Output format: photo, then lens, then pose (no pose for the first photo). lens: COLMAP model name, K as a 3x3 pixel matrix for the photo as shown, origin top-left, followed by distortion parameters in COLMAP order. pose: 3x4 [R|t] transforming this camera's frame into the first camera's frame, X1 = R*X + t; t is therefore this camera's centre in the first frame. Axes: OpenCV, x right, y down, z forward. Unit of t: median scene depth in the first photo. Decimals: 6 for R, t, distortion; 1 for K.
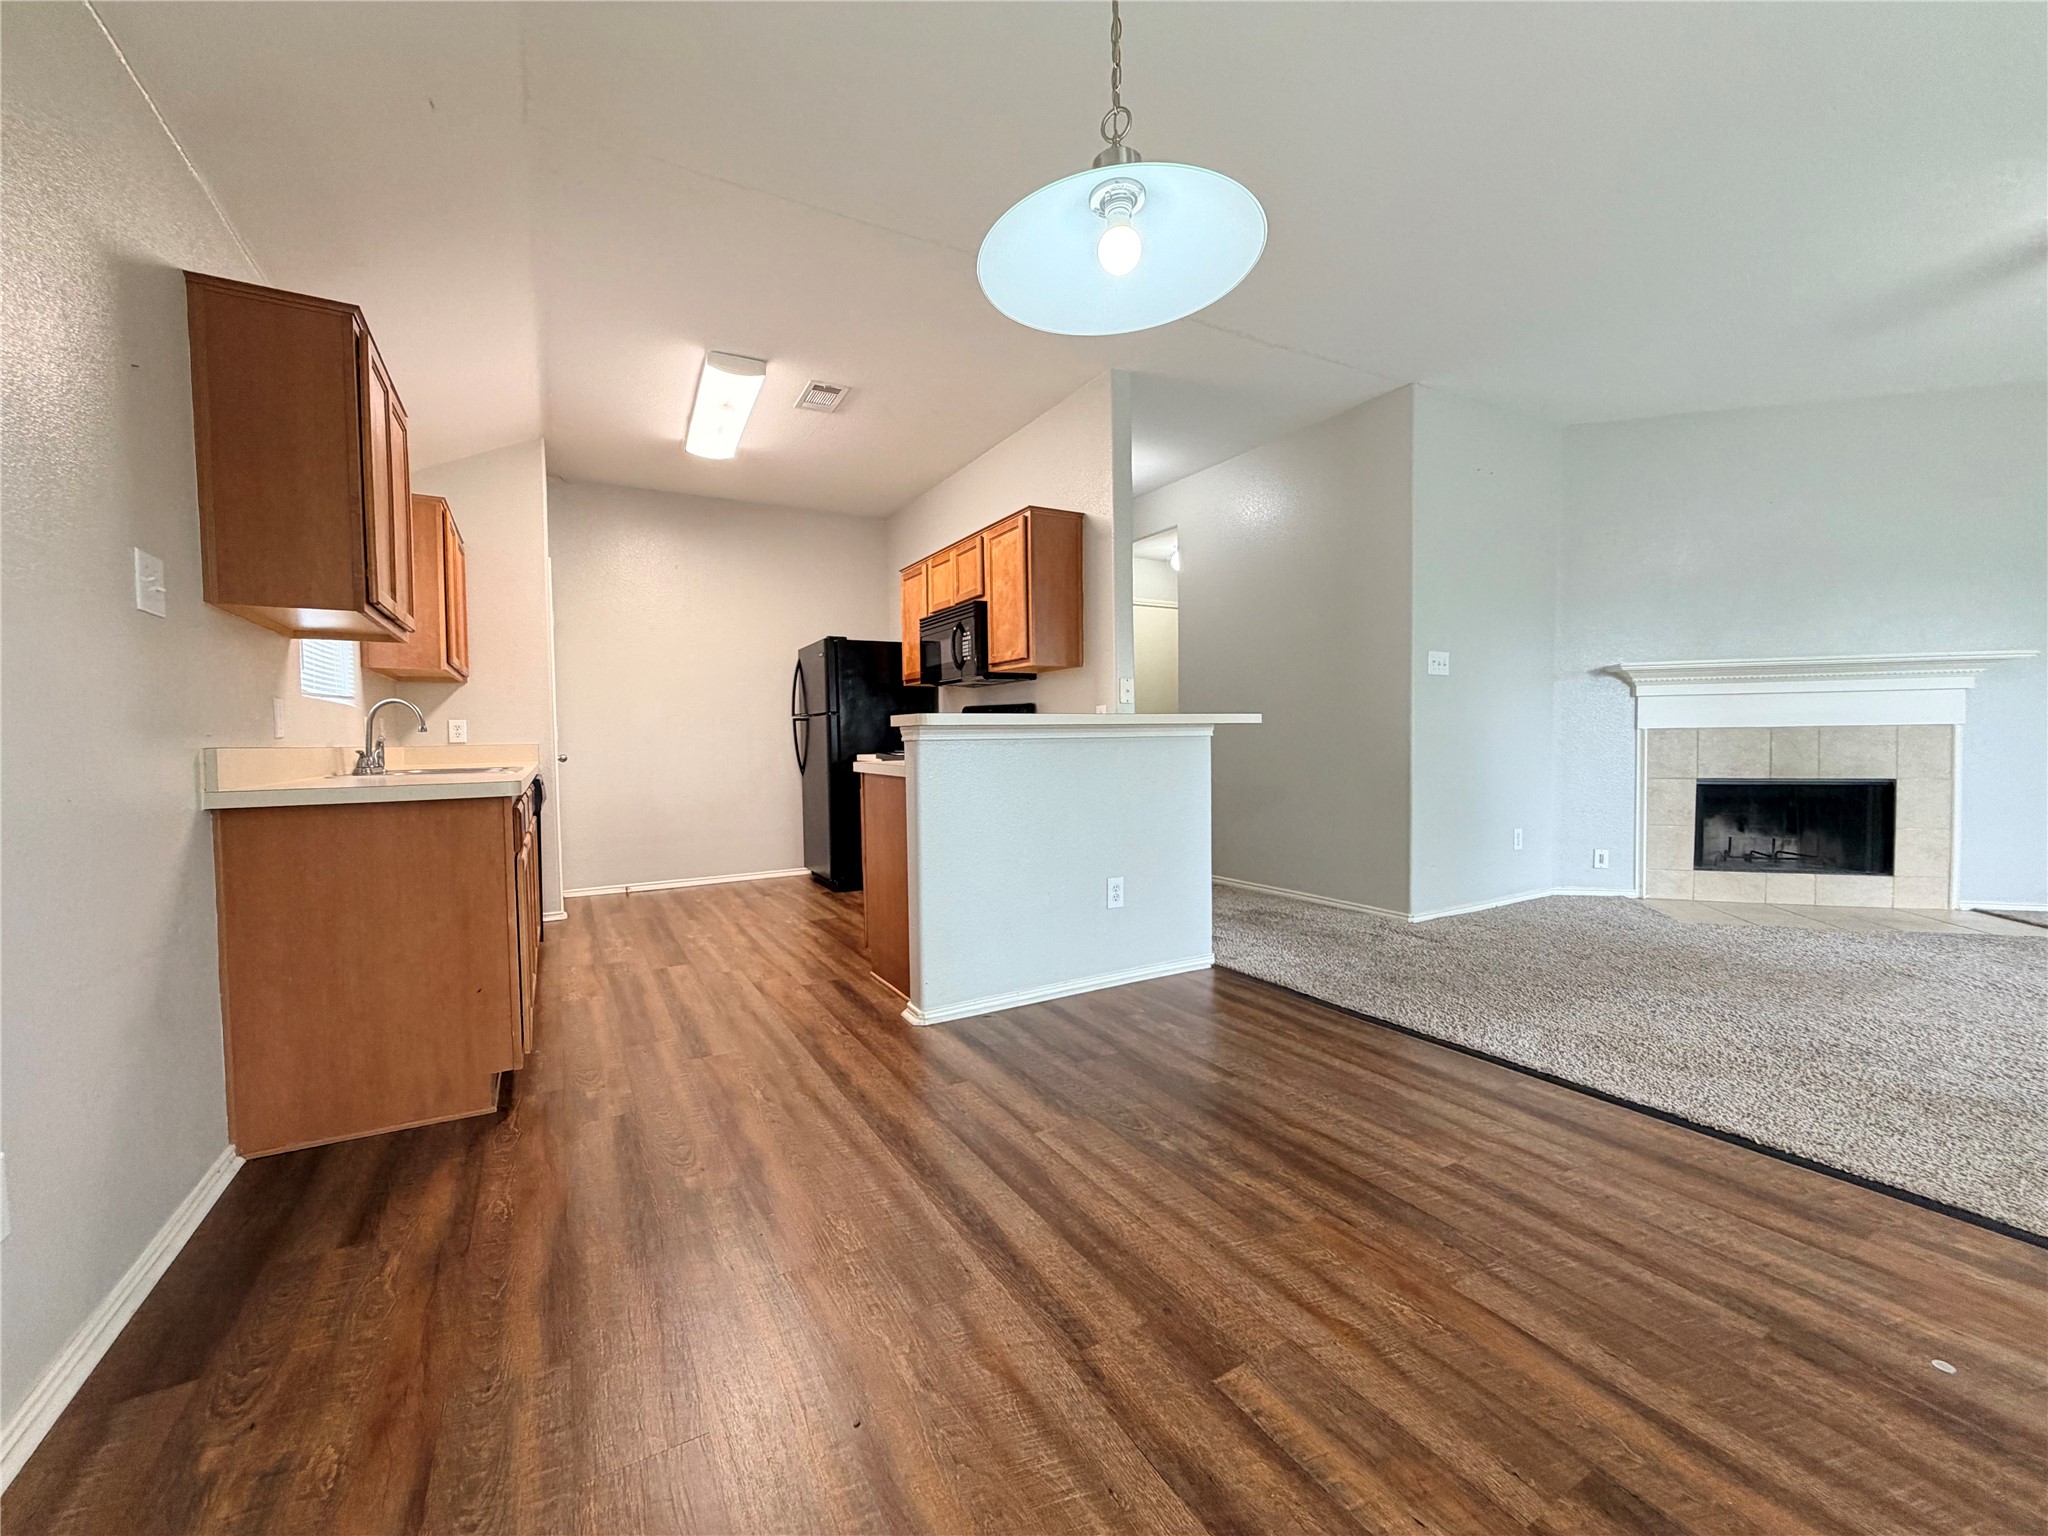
lens RADIAL K [[823.5, 0, 1017.9], [0, 823.5, 771.6], [0, 0, 1]] dist [-0.000907, -0.000039]
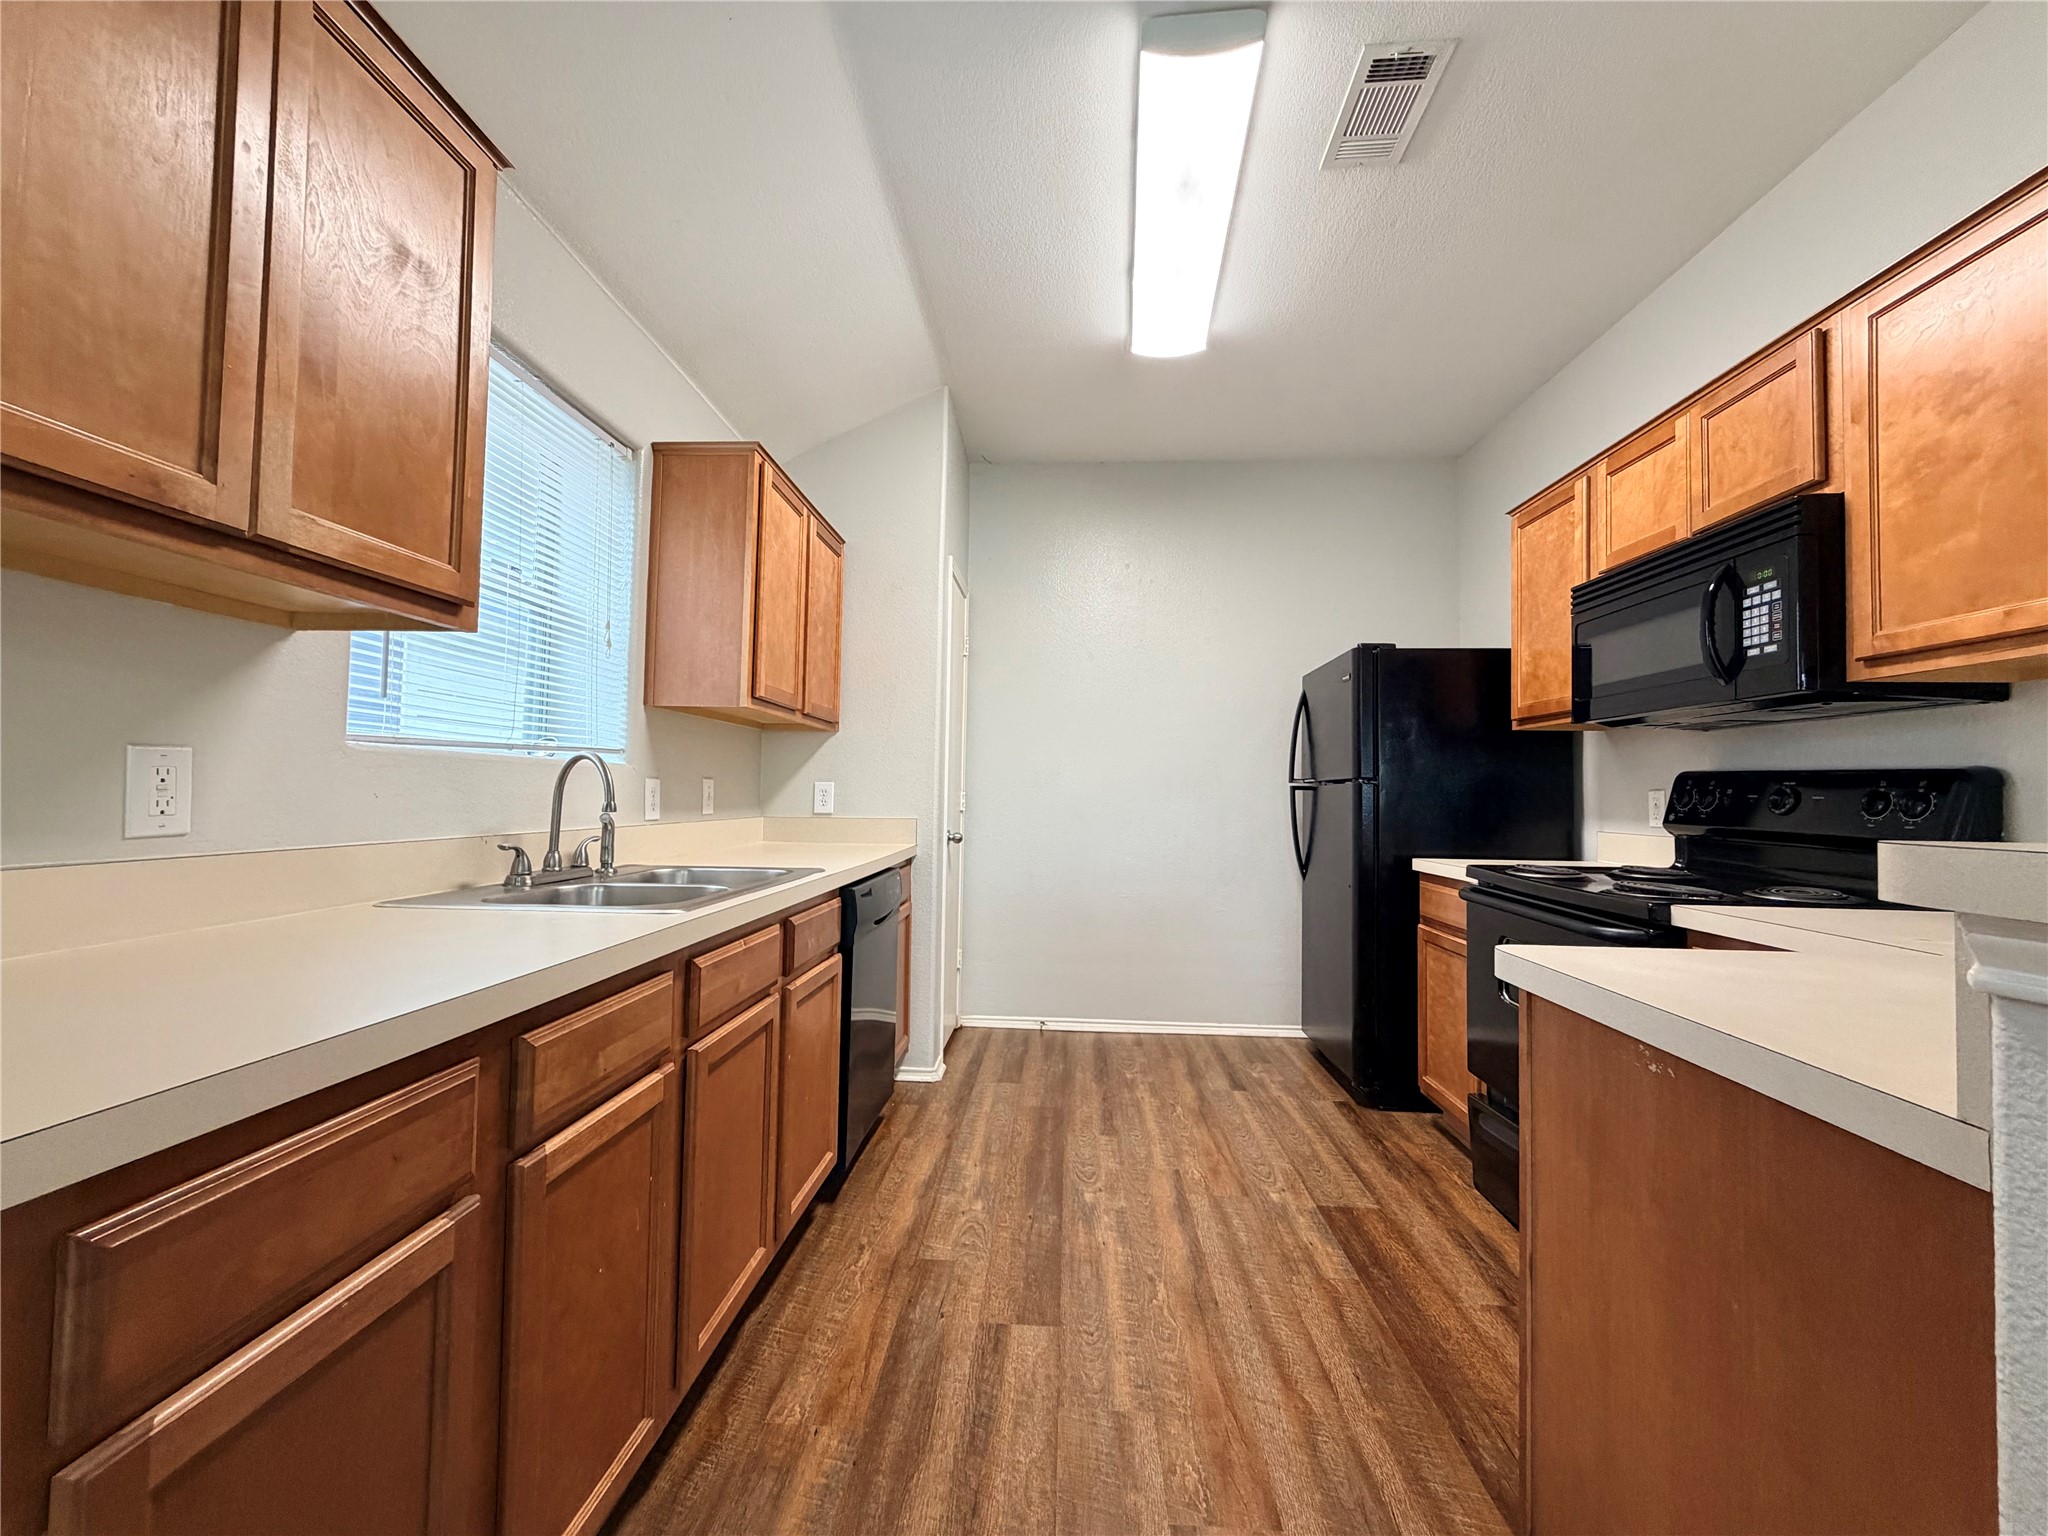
lens RADIAL K [[823.5, 0, 1017.9], [0, 823.5, 771.6], [0, 0, 1]] dist [-0.000907, -0.000039]
pose [[0.839330, 0.013943, -0.543444, -0.140249], [-0.051965, 0.997151, -0.054675, -0.040046], [0.541134, 0.074131, 0.837663, 0.474977]]
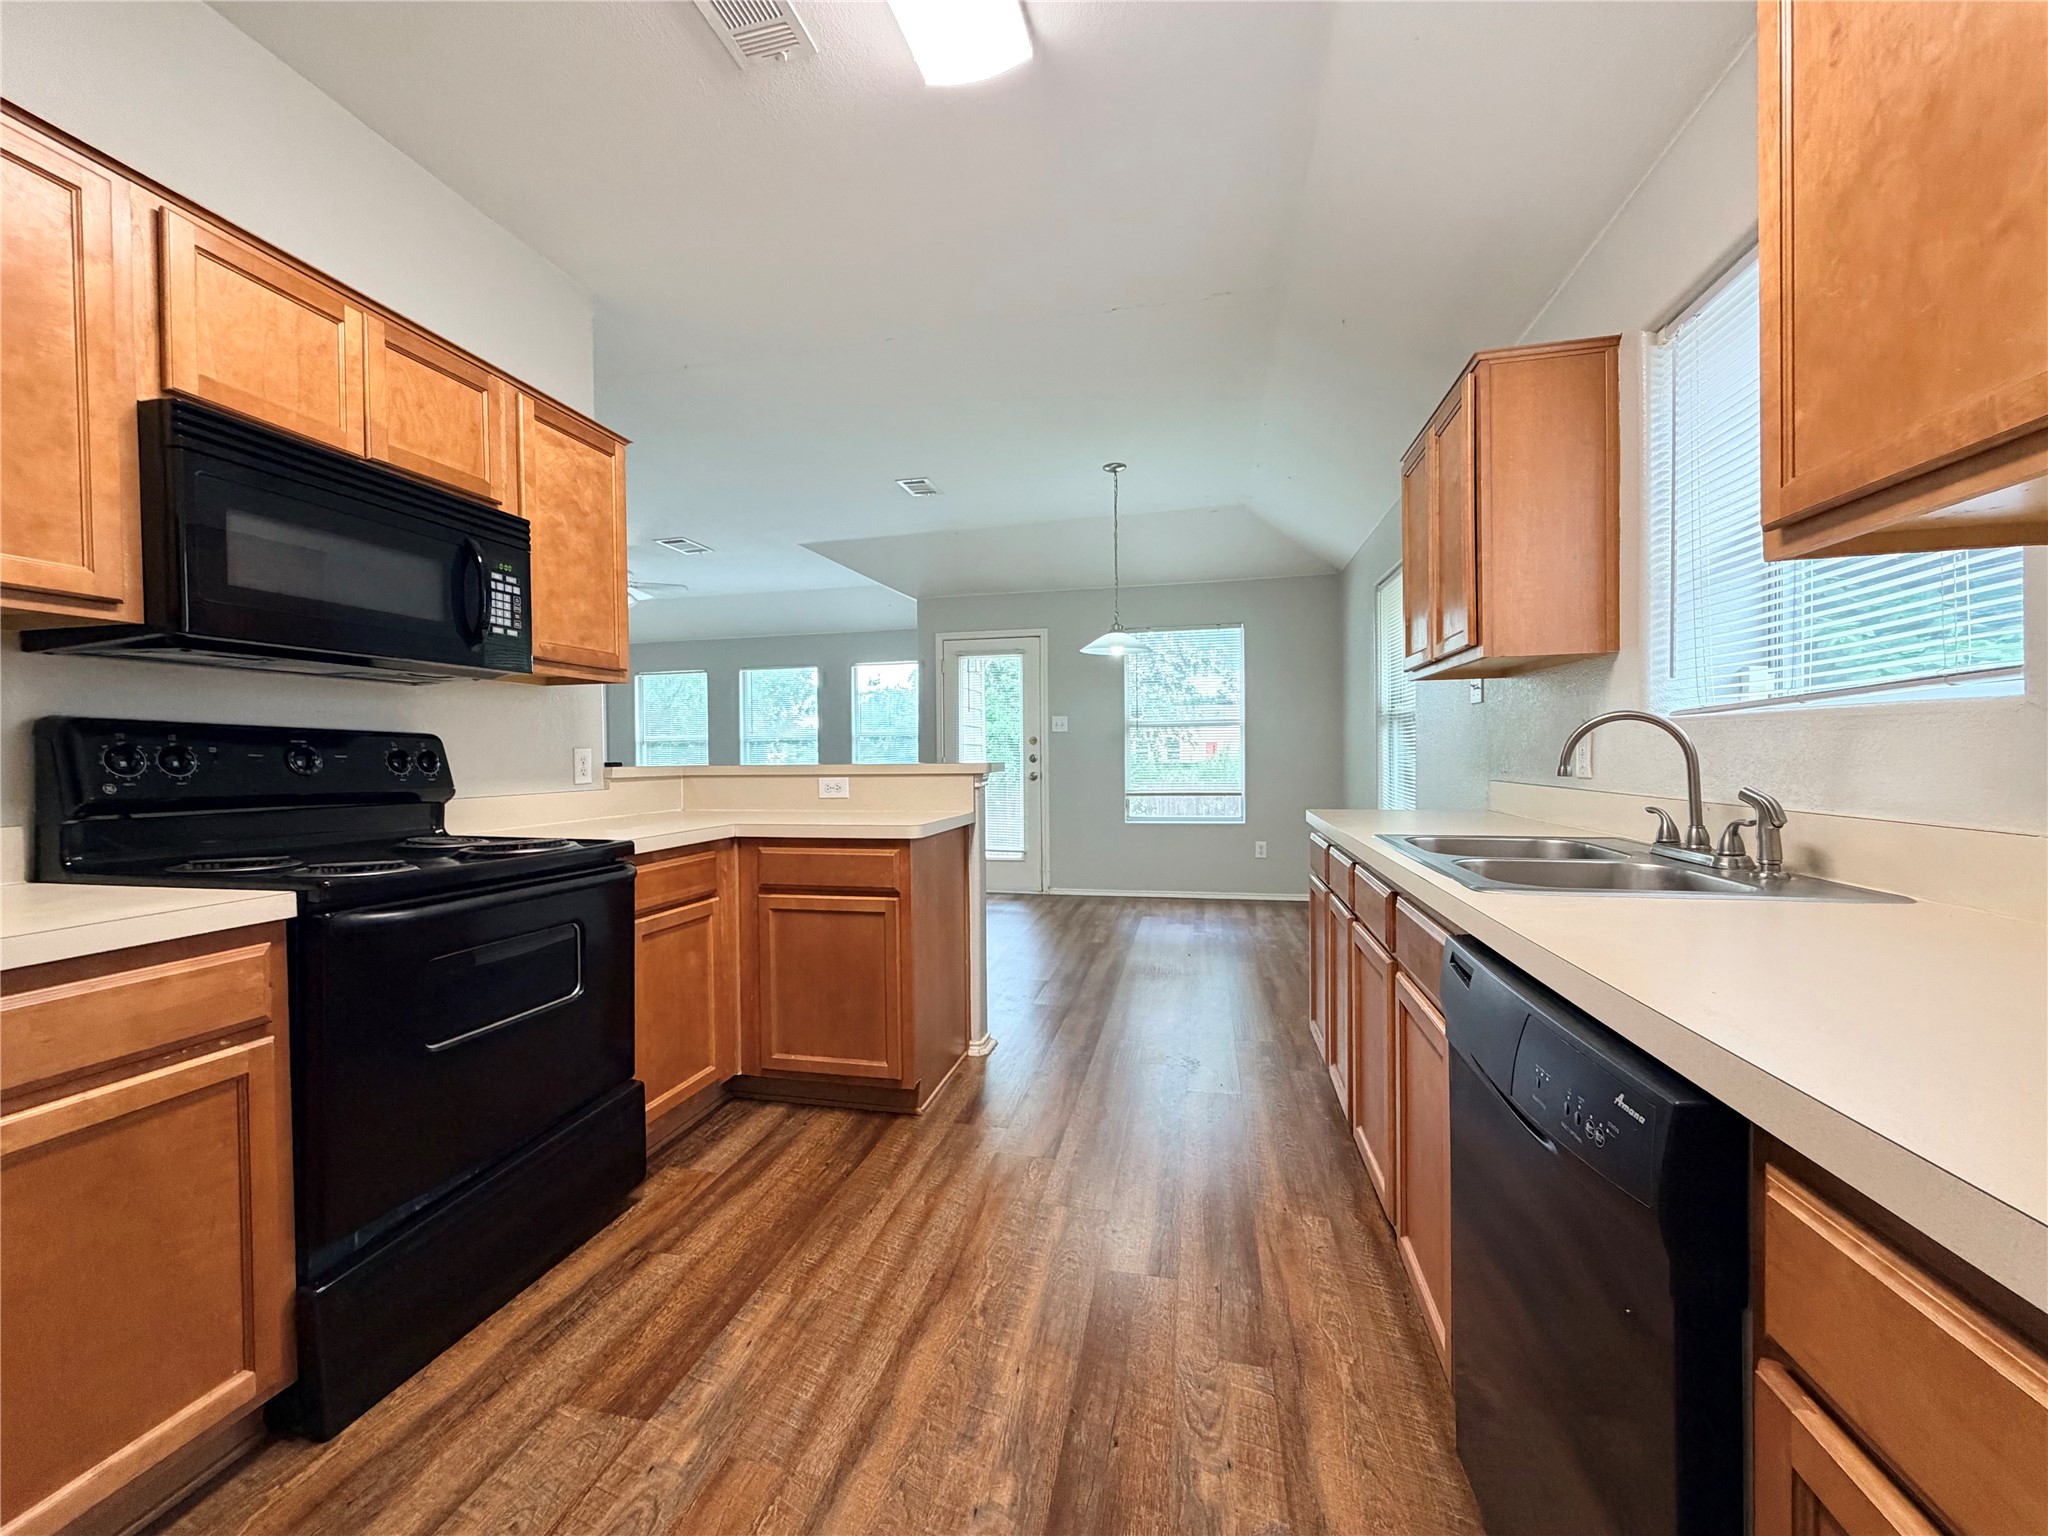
lens RADIAL K [[823.5, 0, 1017.9], [0, 823.5, 771.6], [0, 0, 1]] dist [-0.000907, -0.000039]
pose [[-0.744839, 0.010640, 0.667159, -0.559155], [0.052555, 0.997702, 0.042763, -0.062671], [-0.665171, 0.066914, -0.743687, 1.118660]]
